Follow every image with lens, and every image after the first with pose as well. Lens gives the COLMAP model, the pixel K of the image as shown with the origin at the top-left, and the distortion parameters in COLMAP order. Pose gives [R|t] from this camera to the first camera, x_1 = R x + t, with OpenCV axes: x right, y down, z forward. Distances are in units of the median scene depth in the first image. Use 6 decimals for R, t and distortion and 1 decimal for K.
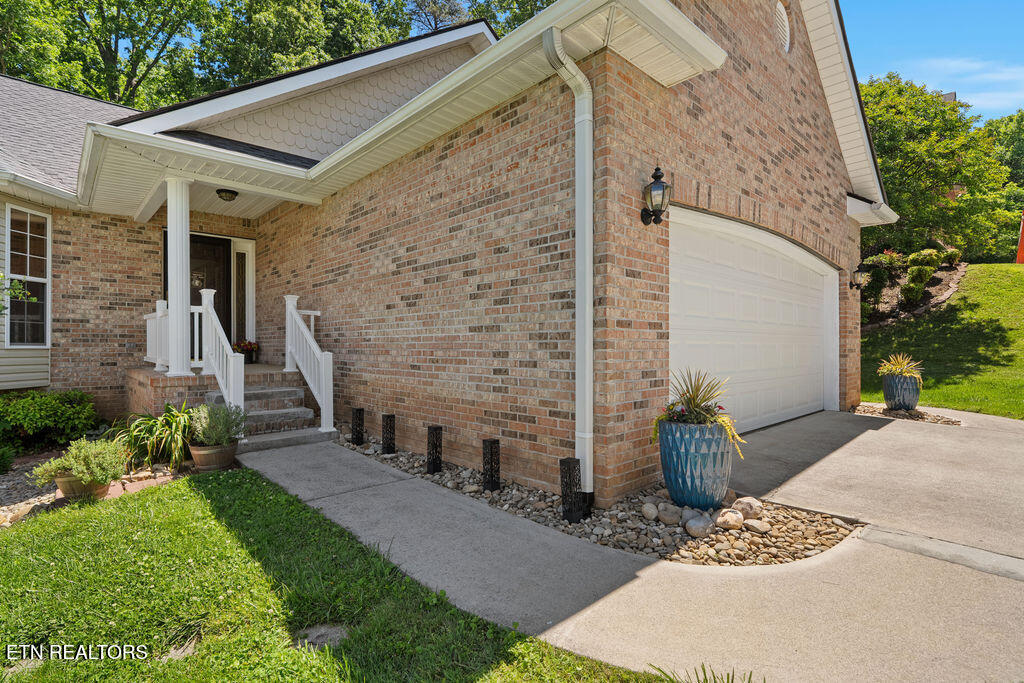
lens RADIAL K [[495.7, 0, 507.3], [0, 495.7, 345.9], [0, 0, 1]] dist [-0.001959, -0.000081]
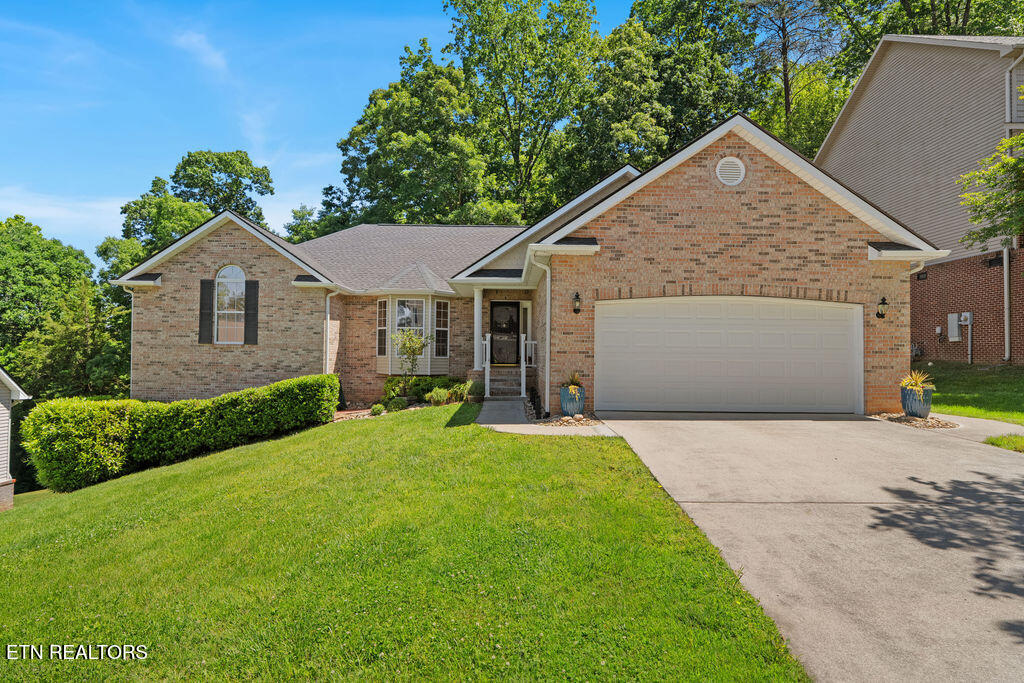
lens RADIAL K [[537.2, 0, 512.0], [0, 537.2, 341.5], [0, 0, 1]] dist [-0.000692, -0.000448]
pose [[0.742414, -0.010804, -0.669854, 0.939841], [-0.007215, 0.999683, -0.024121, -0.014224], [0.669902, 0.022740, 0.742101, -0.642164]]
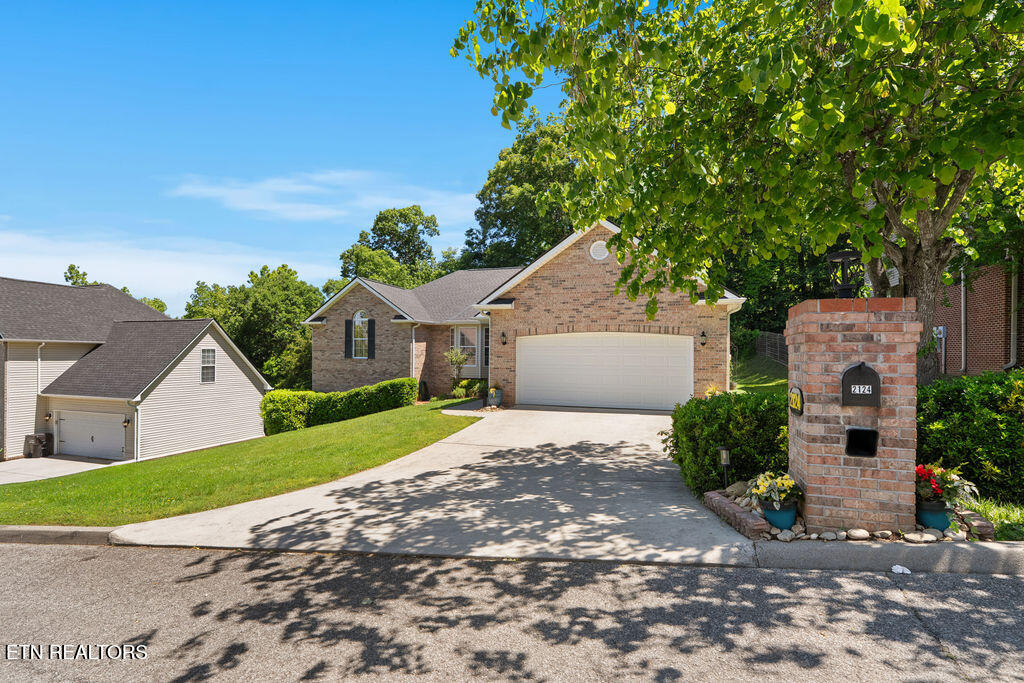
lens RADIAL K [[495.7, 0, 507.3], [0, 495.7, 345.9], [0, 0, 1]] dist [-0.001959, -0.000081]
pose [[0.470371, -0.011748, -0.882390, 1.999443], [-0.001333, 0.999901, -0.014023, -0.086354], [0.882468, 0.007772, 0.470309, -0.483694]]
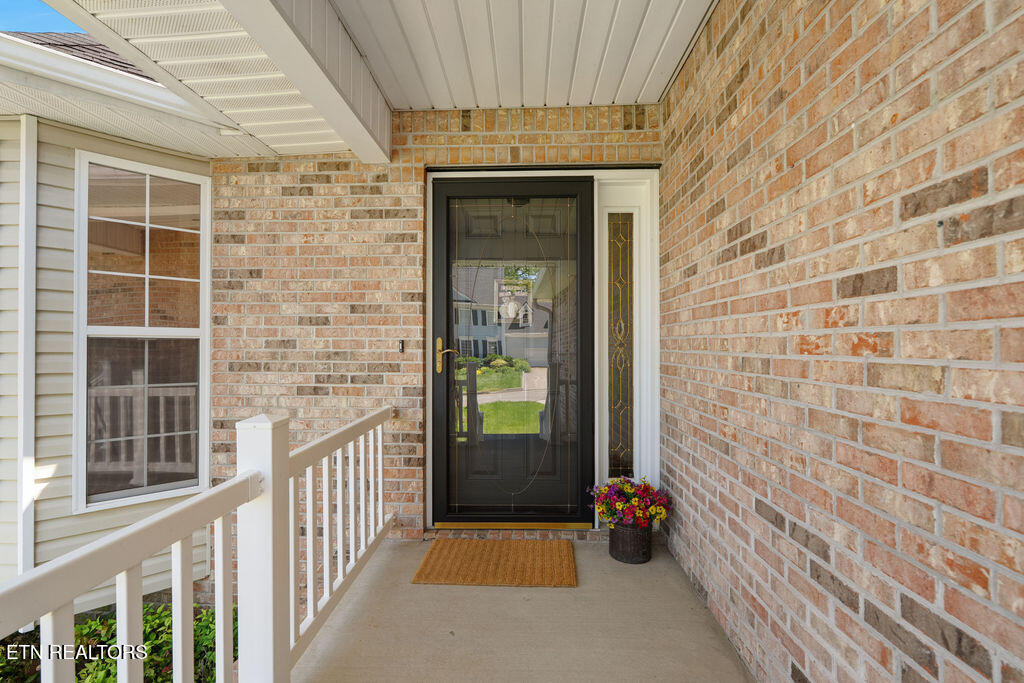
lens RADIAL K [[467.4, 0, 511.1], [0, 467.4, 337.2], [0, 0, 1]] dist [0.000638, 0.000202]
pose [[0.709583, -0.010639, -0.704541, -0.435461], [0.001450, 0.999906, -0.013639, -0.115785], [0.704620, 0.008657, 0.709532, 0.857969]]
